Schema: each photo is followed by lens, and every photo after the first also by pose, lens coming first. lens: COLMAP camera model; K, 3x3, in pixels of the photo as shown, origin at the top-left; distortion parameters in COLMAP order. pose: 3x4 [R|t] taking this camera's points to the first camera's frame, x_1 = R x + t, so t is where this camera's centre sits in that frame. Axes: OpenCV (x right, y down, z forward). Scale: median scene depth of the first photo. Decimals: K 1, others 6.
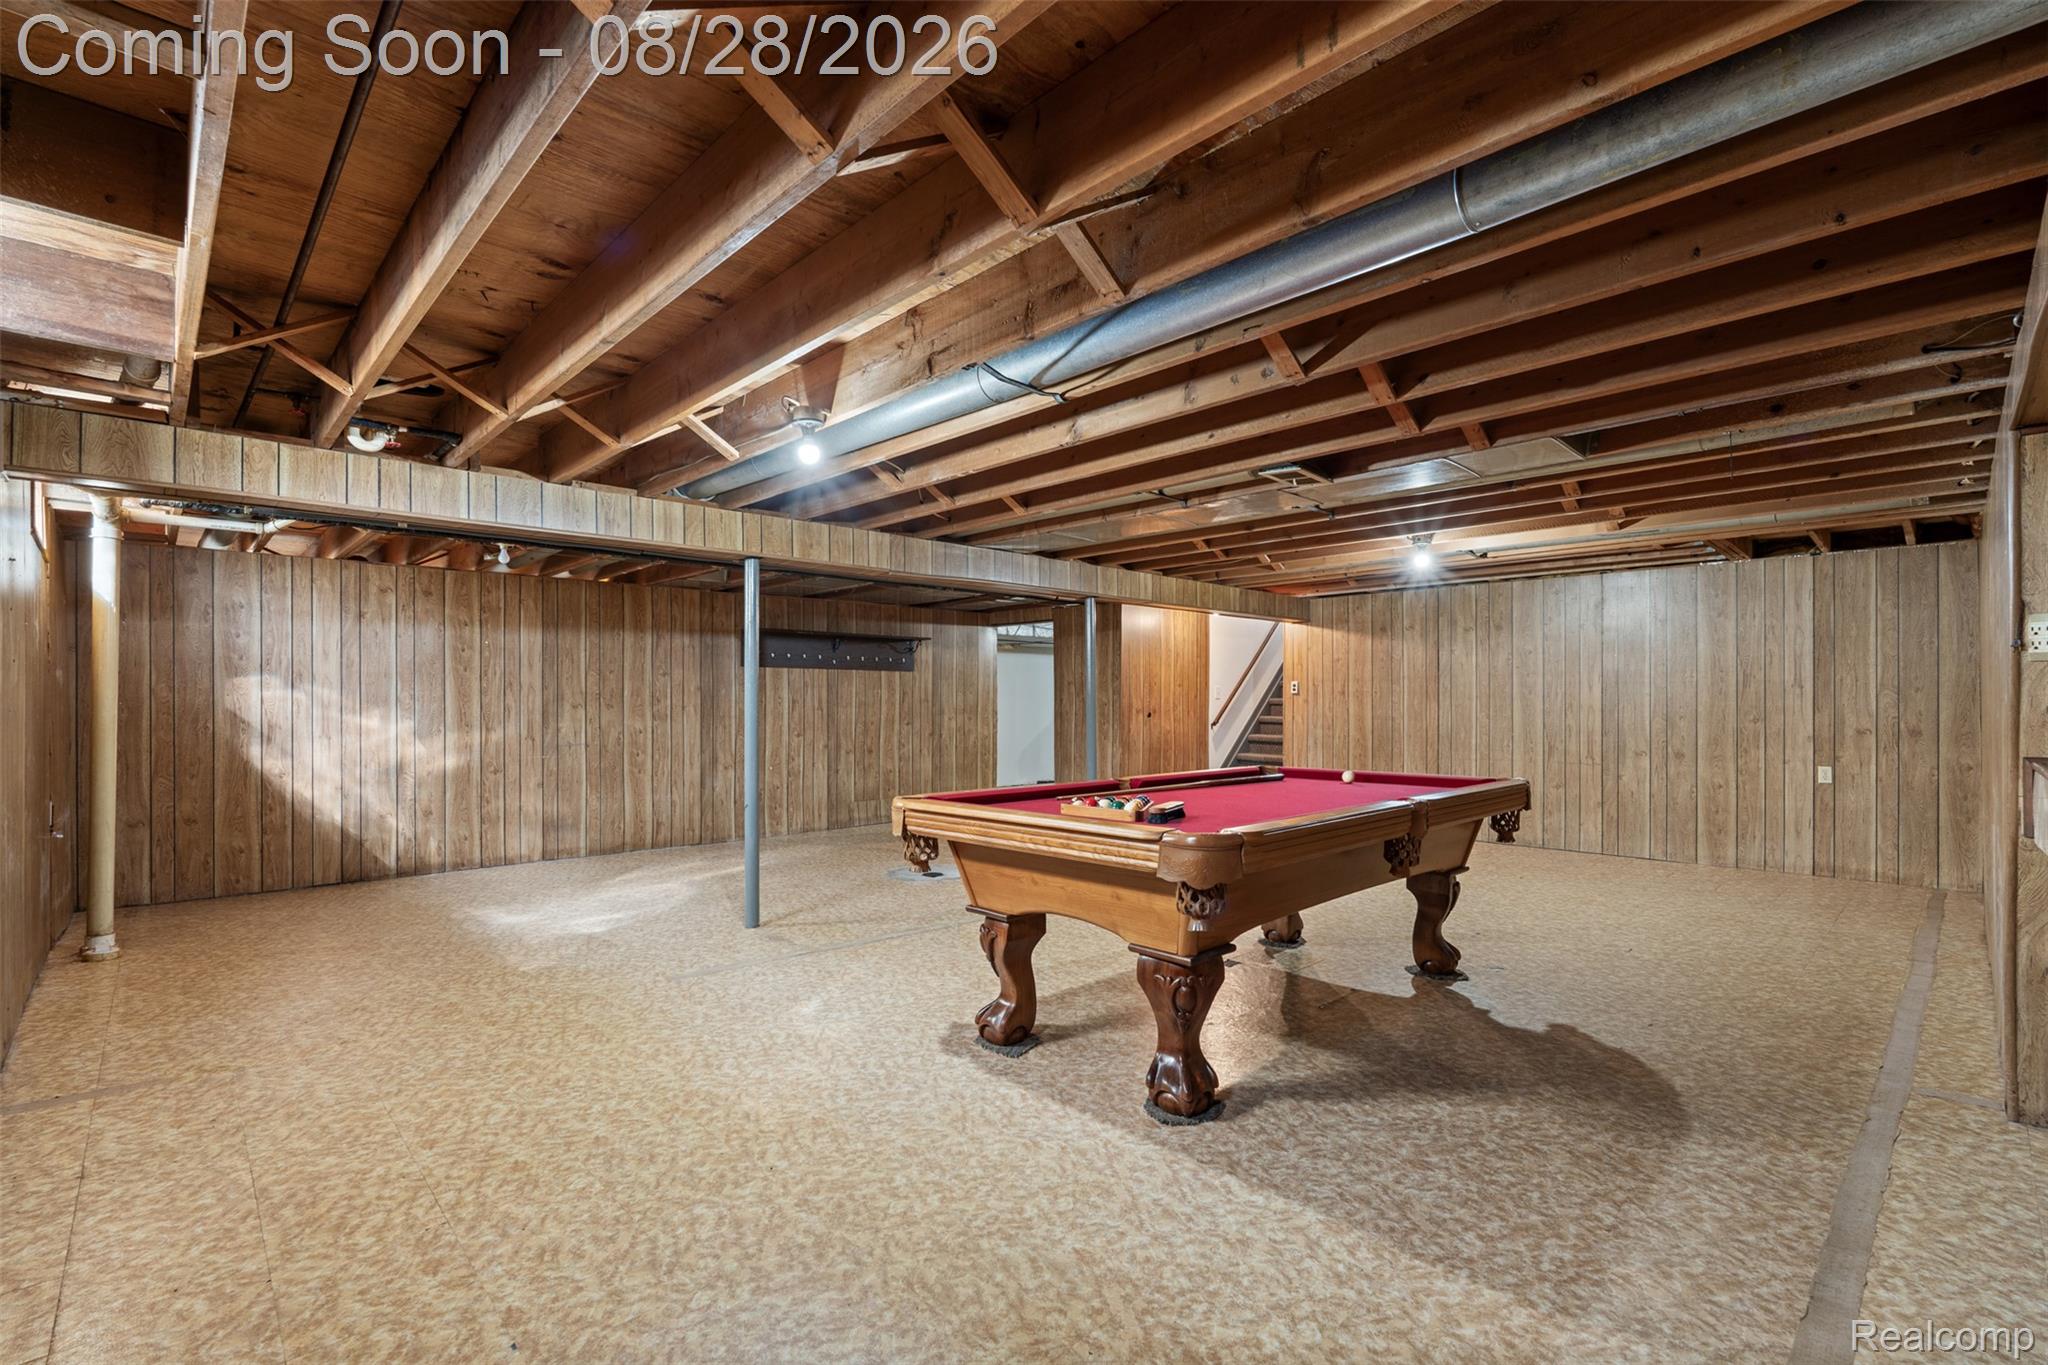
lens RADIAL K [[906.8, 0, 1021.9], [0, 906.8, 704.3], [0, 0, 1]] dist [-0.003651, -0.000824]
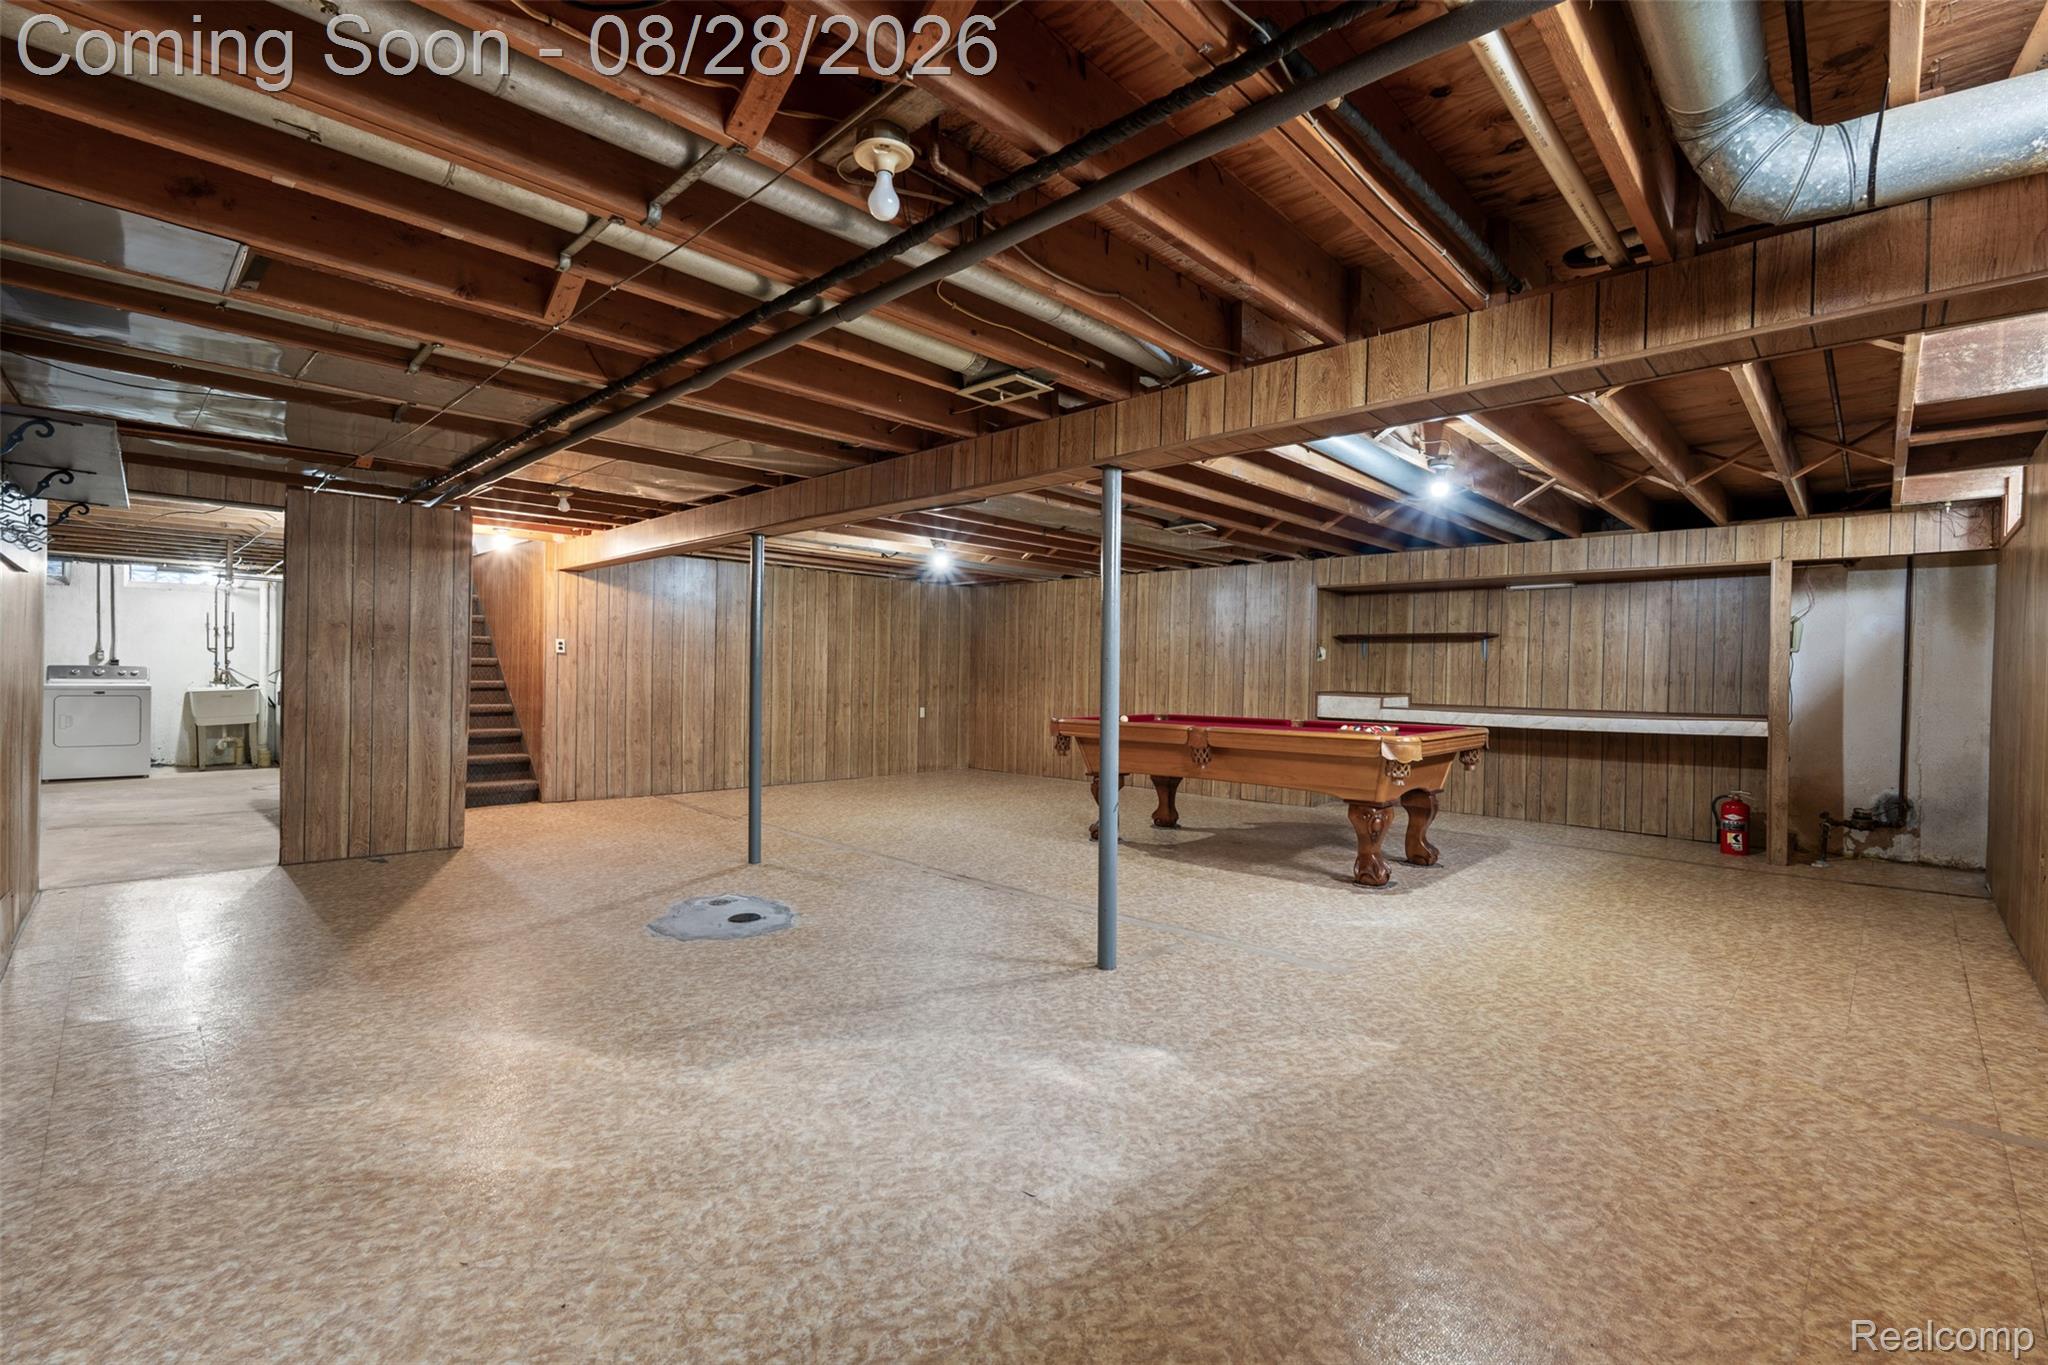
lens RADIAL K [[906.8, 0, 1021.9], [0, 906.8, 704.3], [0, 0, 1]] dist [-0.003651, -0.000824]
pose [[-0.041327, -0.030832, 0.998670, -1.426292], [-0.011781, 0.999469, 0.030369, 0.013936], [-0.999076, -0.010511, -0.041668, 1.532643]]
